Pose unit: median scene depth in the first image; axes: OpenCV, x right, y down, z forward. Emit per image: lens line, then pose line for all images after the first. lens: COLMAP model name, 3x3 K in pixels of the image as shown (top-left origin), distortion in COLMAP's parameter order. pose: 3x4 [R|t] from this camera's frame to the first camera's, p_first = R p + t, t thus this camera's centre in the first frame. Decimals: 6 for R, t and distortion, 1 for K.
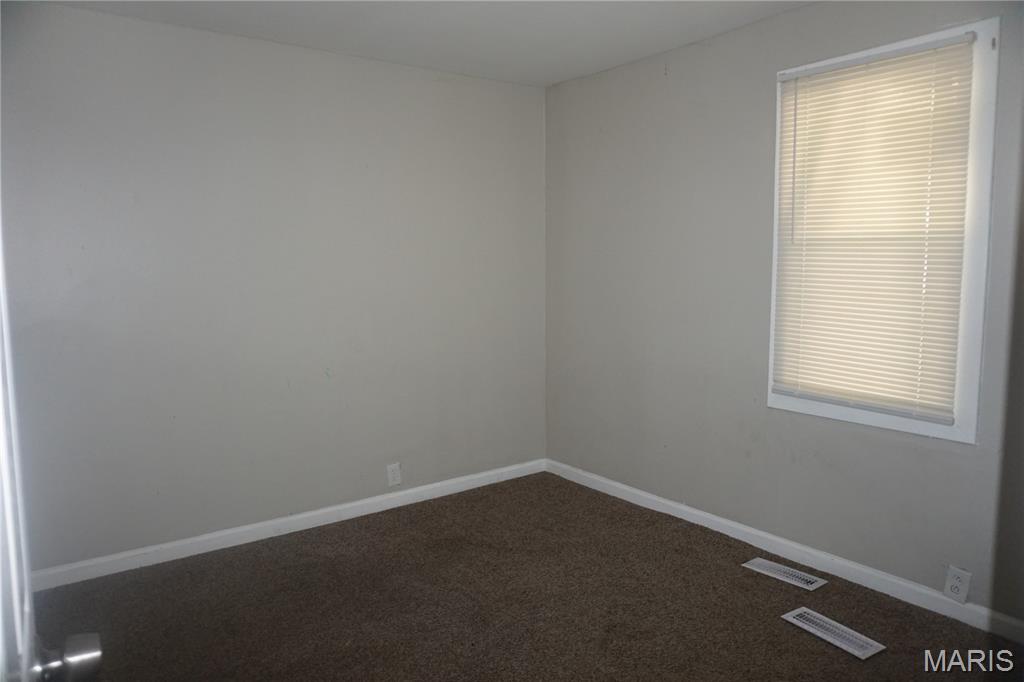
lens RADIAL K [[676.8, 0, 513.3], [0, 676.8, 346.0], [0, 0, 1]] dist [-0.028328, 0.006061]
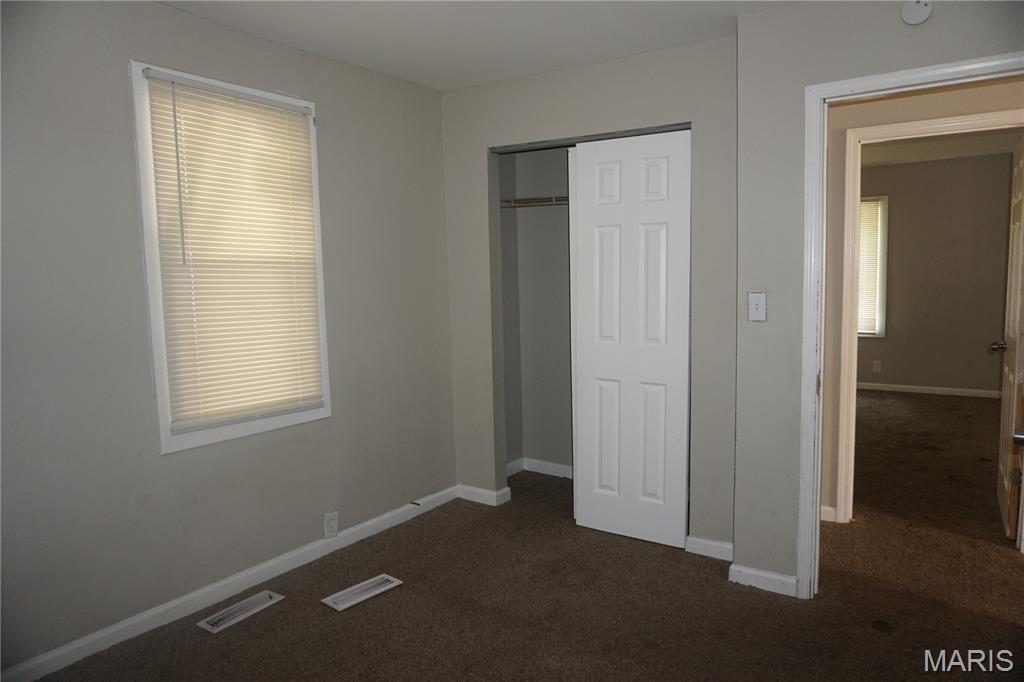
lens RADIAL K [[676.8, 0, 512.9], [0, 676.8, 335.0], [0, 0, 1]] dist [-0.028328, 0.006061]
pose [[-0.298013, -0.084371, 0.950826, -0.597738], [0.127044, 0.983719, 0.127109, -0.120003], [-0.946070, 0.158676, -0.282442, 0.868394]]
